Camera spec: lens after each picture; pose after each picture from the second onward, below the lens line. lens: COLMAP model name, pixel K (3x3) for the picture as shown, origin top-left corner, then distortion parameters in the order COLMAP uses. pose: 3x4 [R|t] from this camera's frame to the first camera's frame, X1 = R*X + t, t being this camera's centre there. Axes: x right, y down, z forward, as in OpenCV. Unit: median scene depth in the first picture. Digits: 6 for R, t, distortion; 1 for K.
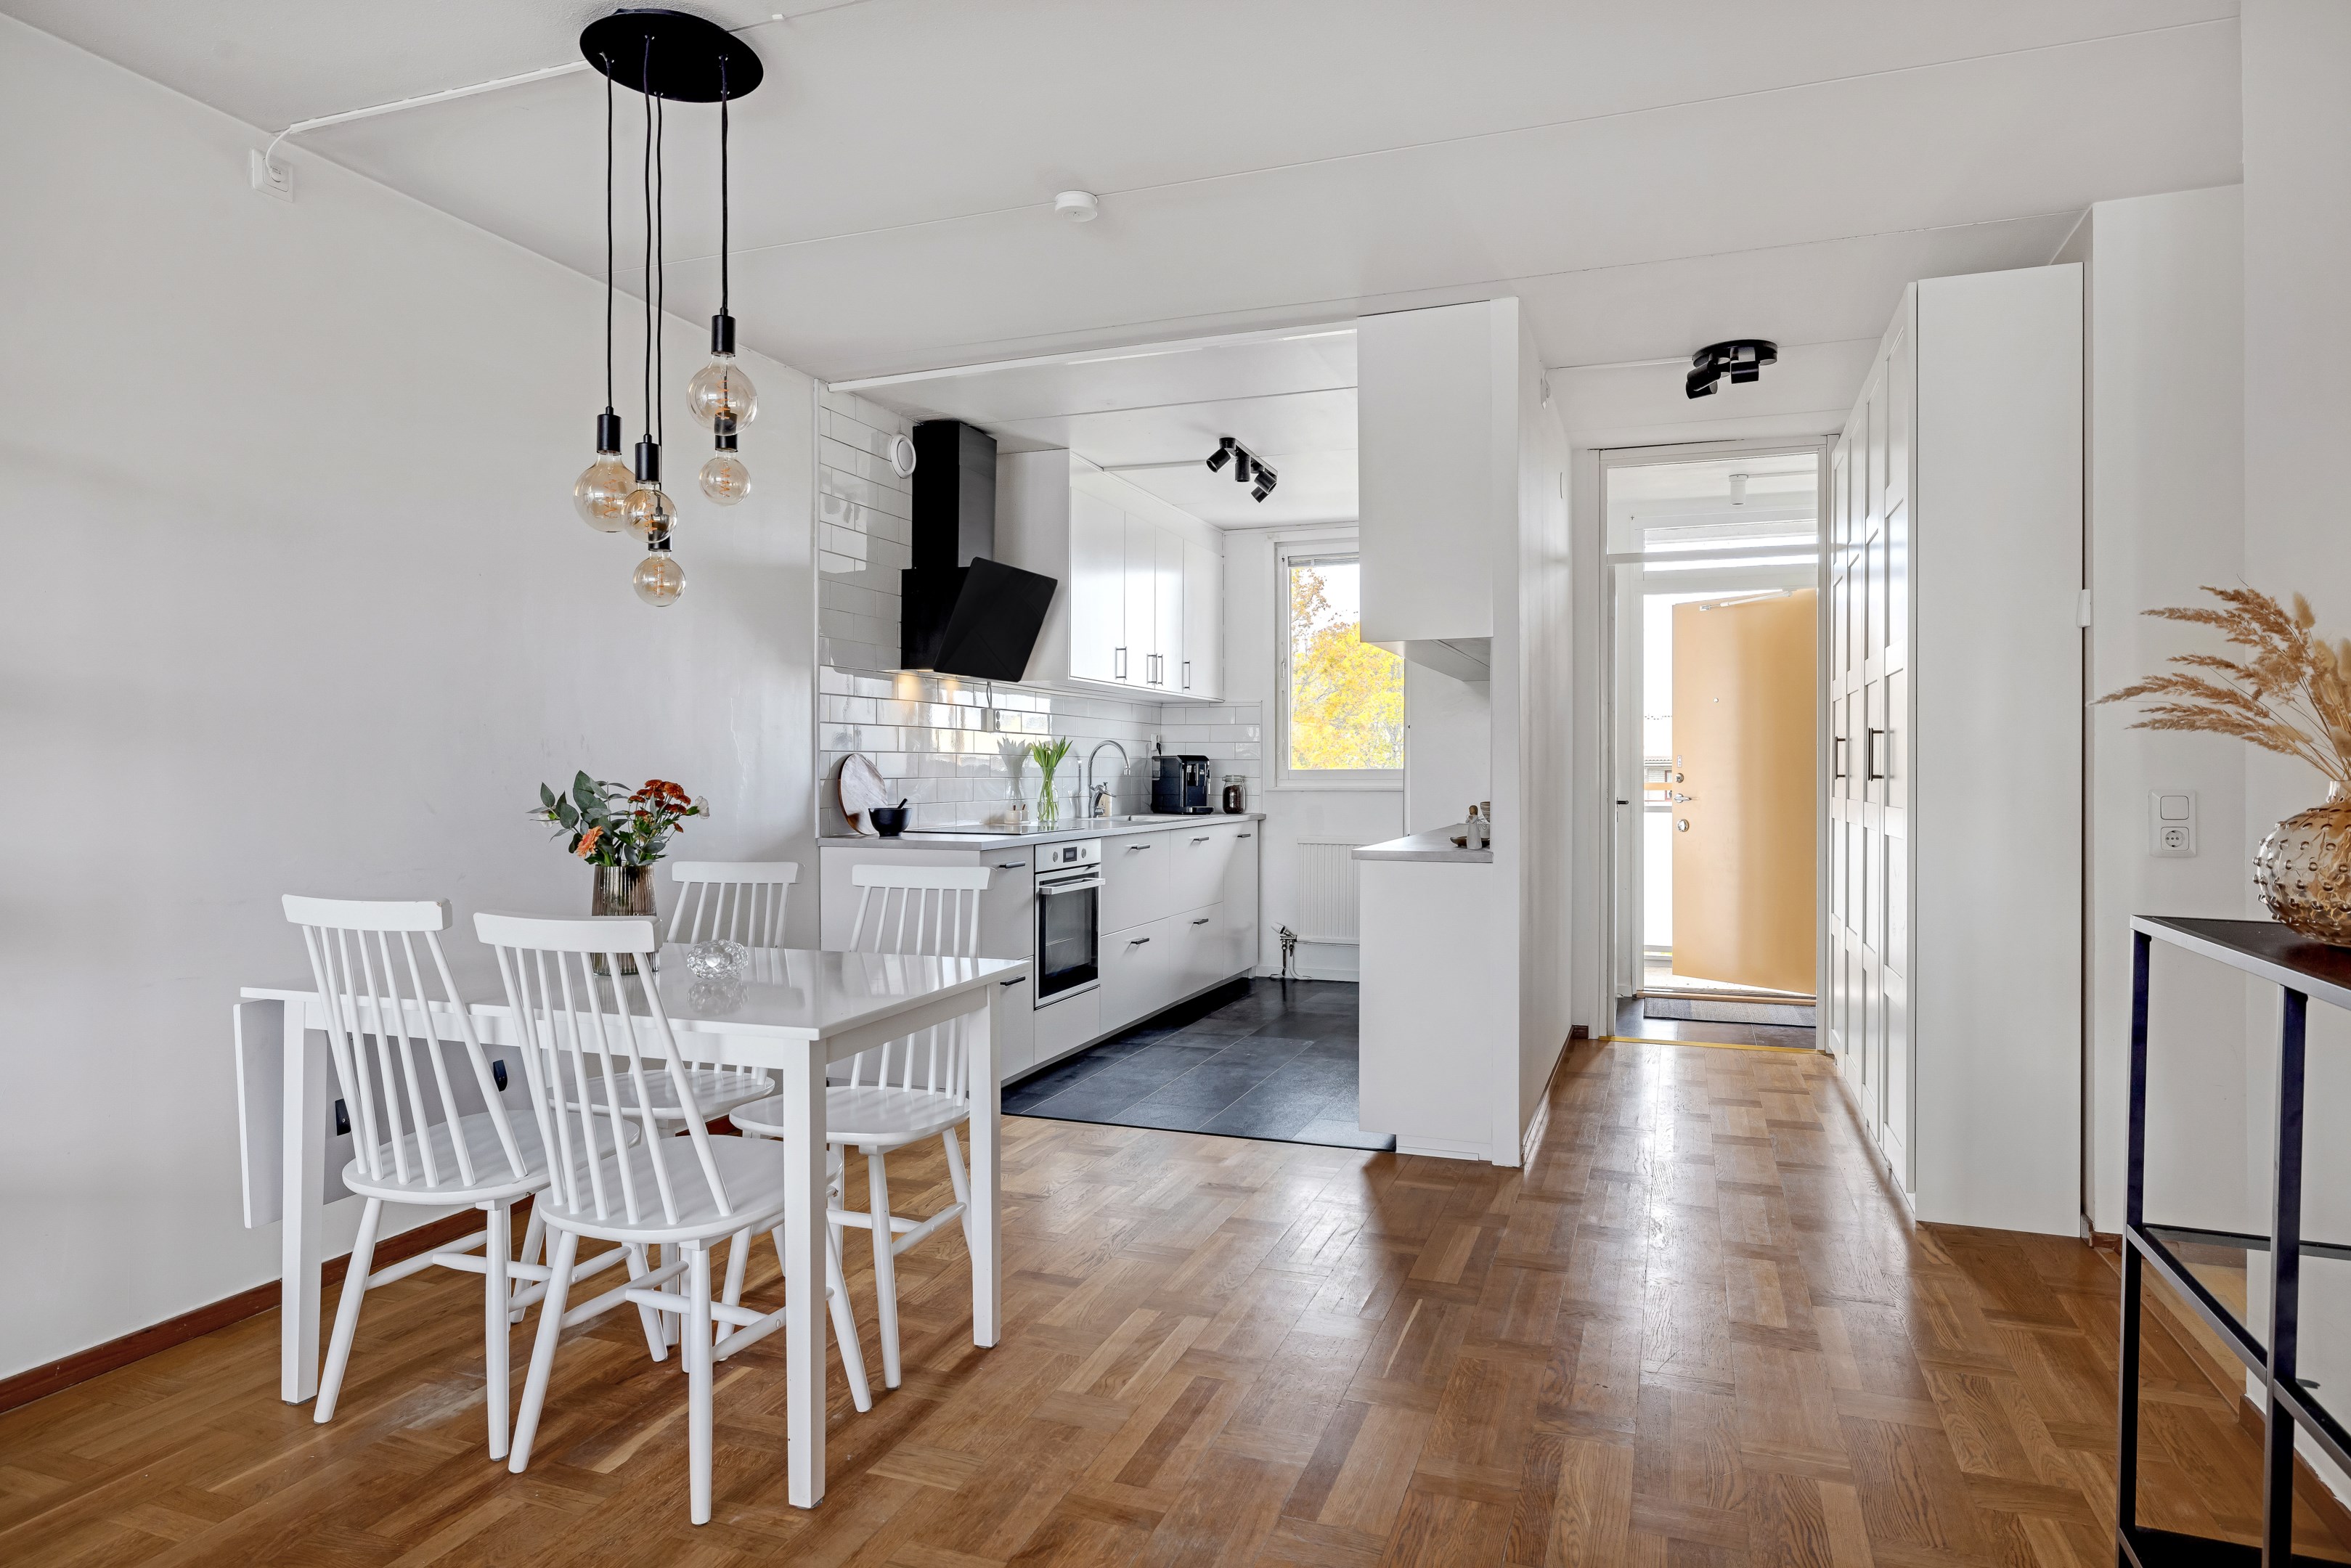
lens RADIAL K [[1391.9, 0, 1161.3], [0, 1391.9, 779.8], [0, 0, 1]] dist [-0.002104, 0.001868]
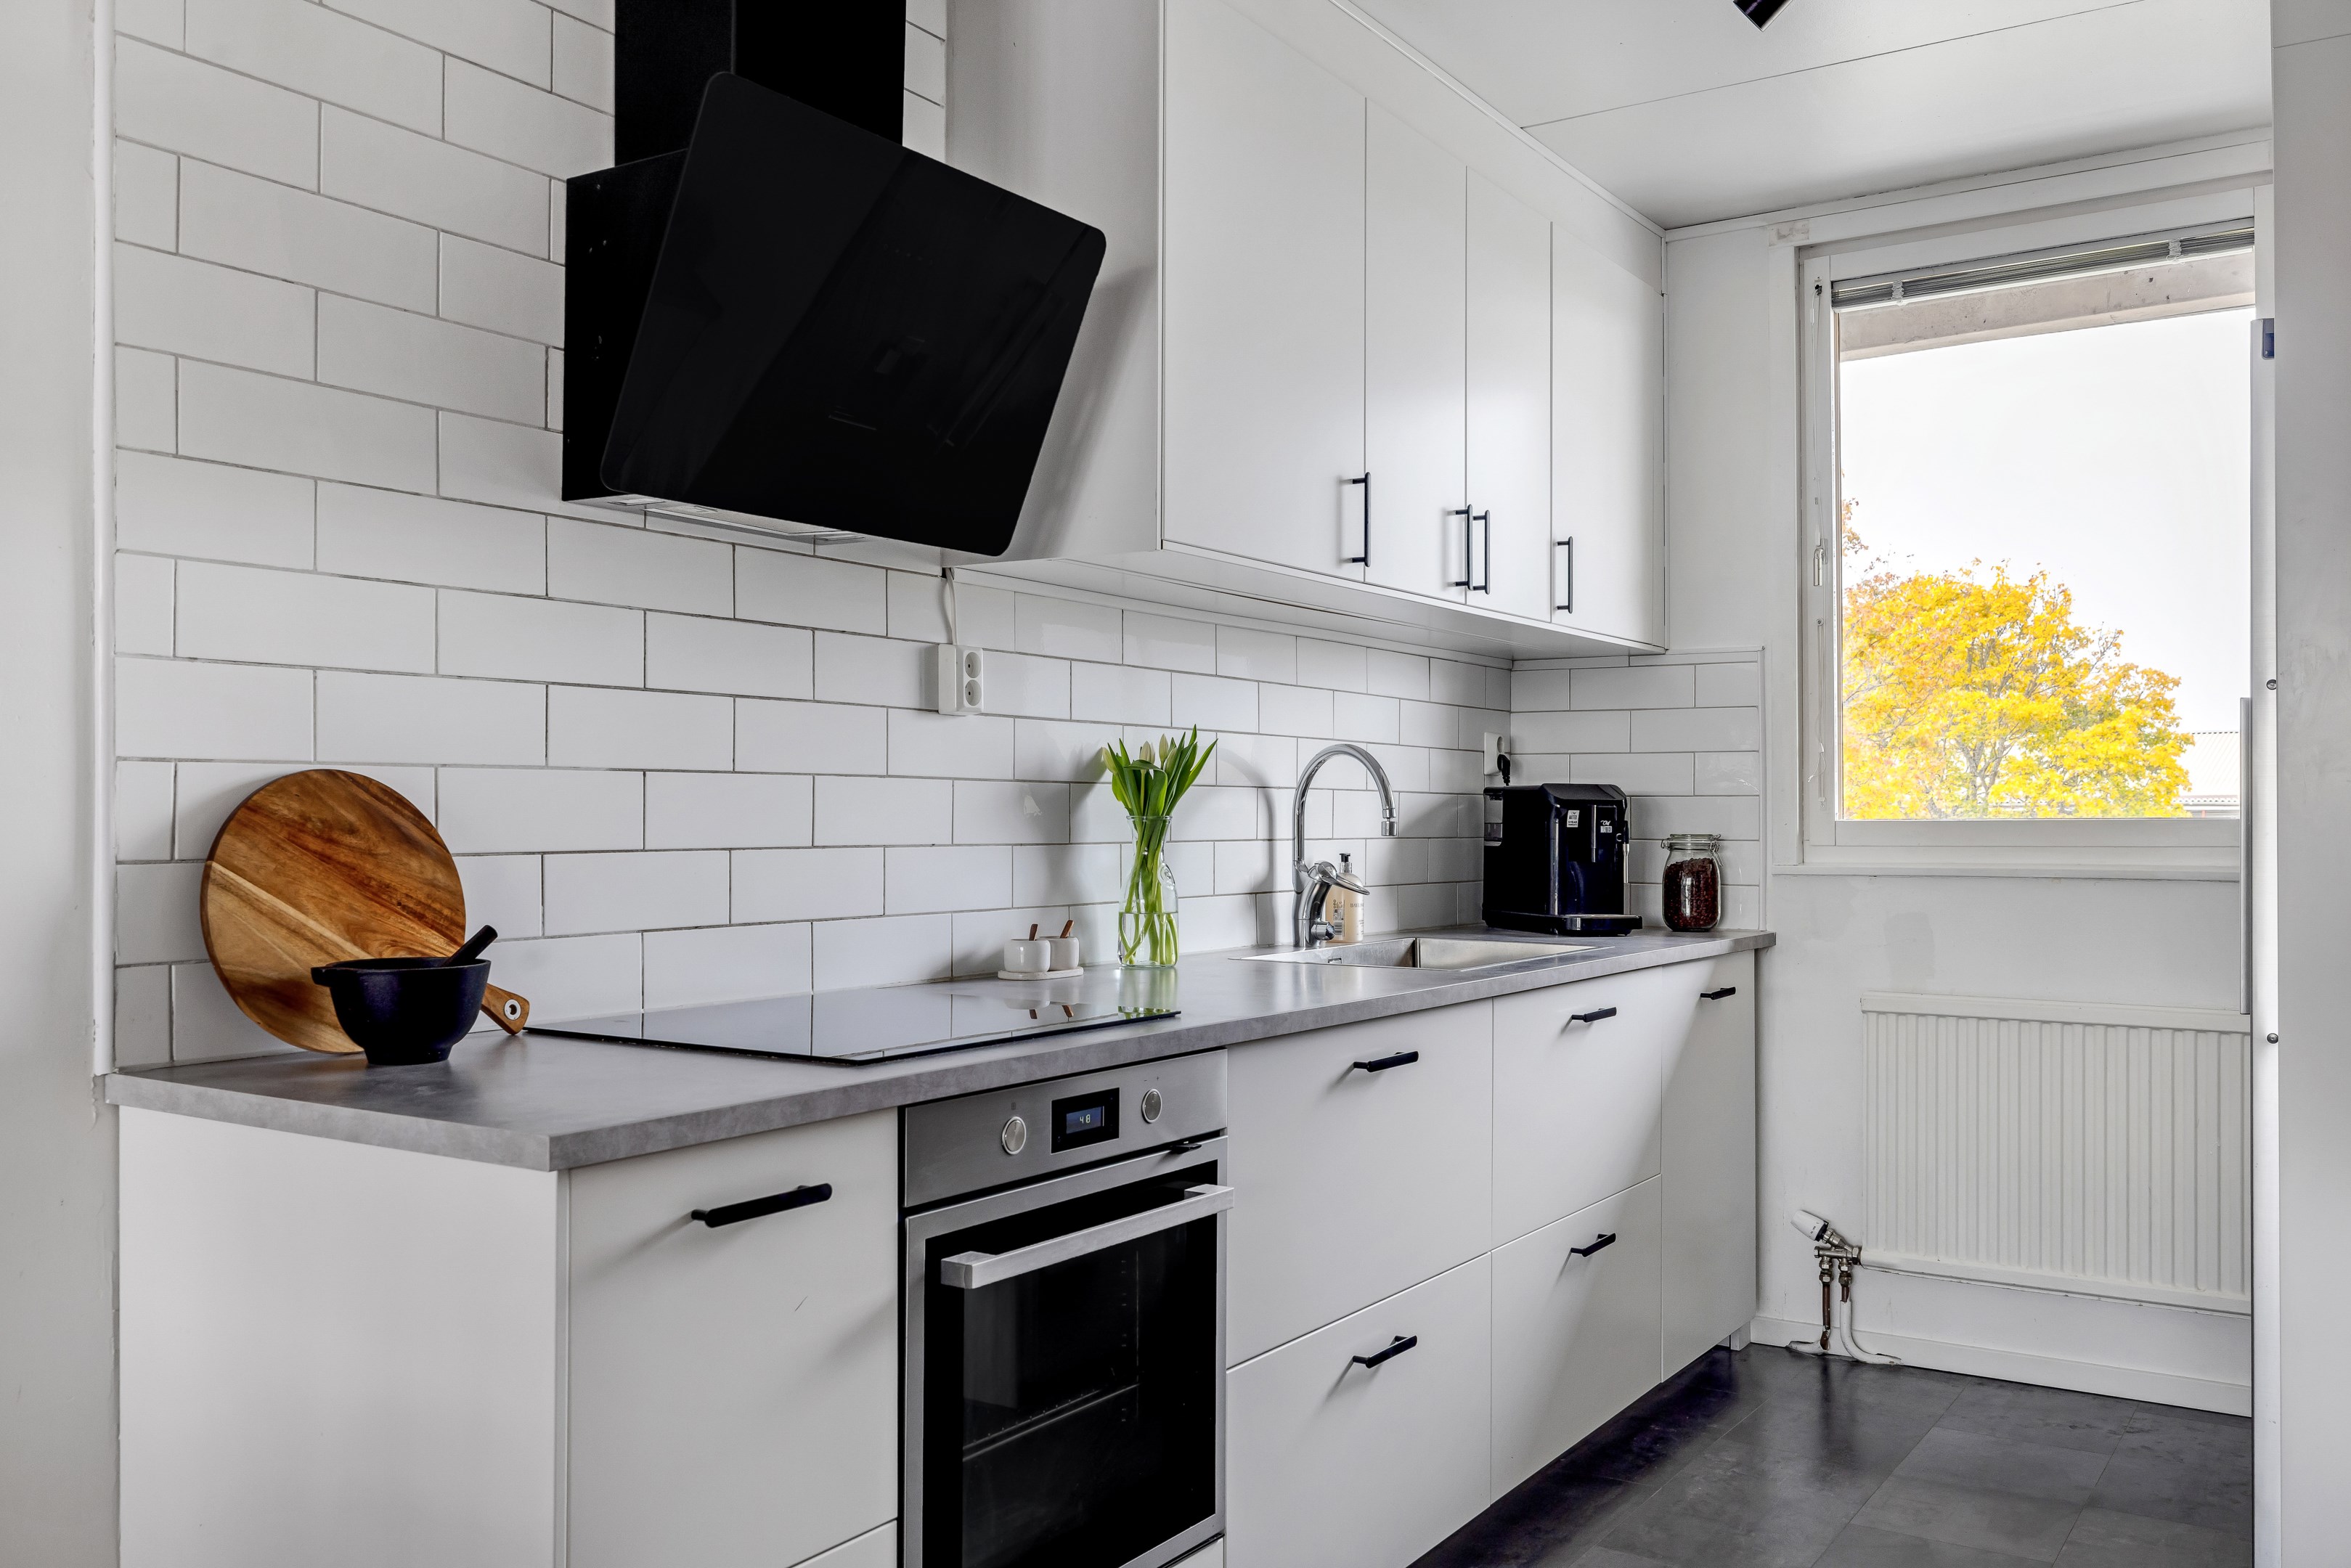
lens RADIAL K [[1922.8, 0, 1180.9], [0, 1922.8, 777.4], [0, 0, 1]] dist [-0.010751, -0.003541]
pose [[0.976538, -0.002149, -0.215334, 0.043350], [-0.003531, 0.999656, -0.025987, -0.007512], [0.215316, 0.026137, 0.976195, 0.676692]]
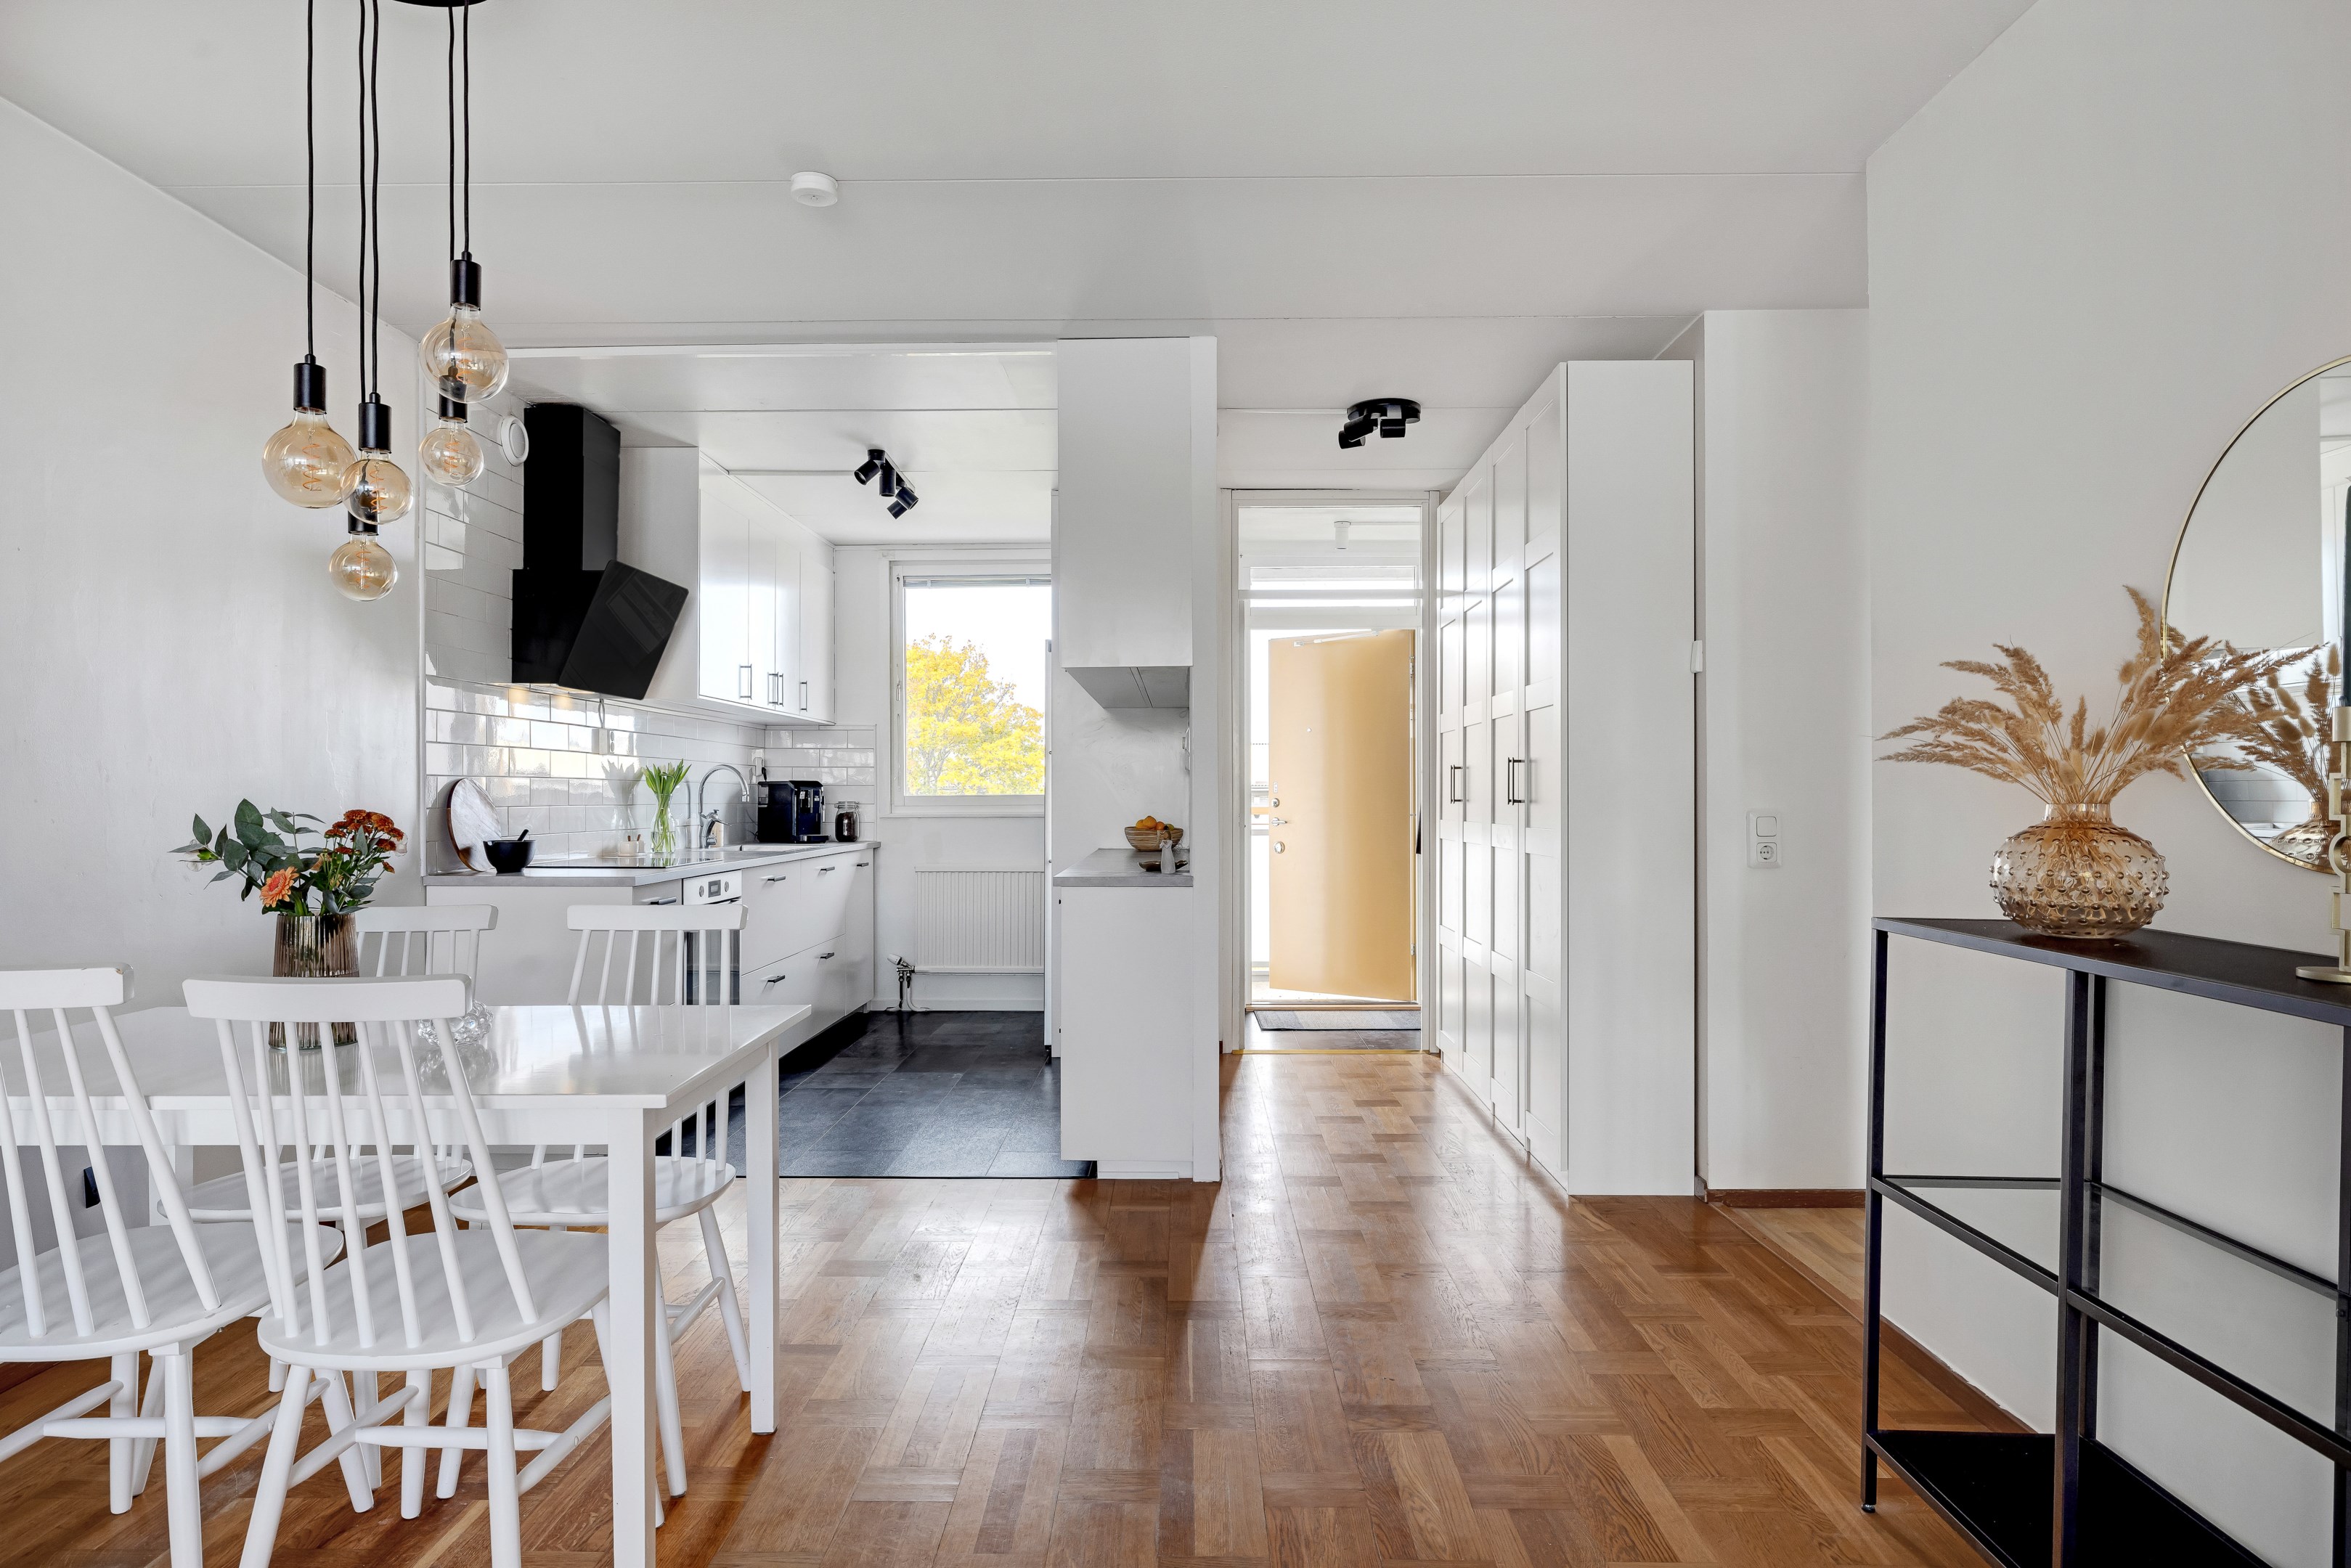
lens RADIAL K [[1403.7, 0, 1161.1], [0, 1403.7, 803.3], [0, 0, 1]] dist [-0.002180, 0.001899]
pose [[0.941418, -0.003724, 0.337221, -0.110275], [0.004232, 0.999991, -0.000770, -0.000732], [-0.337215, 0.002152, 0.941425, 0.029532]]
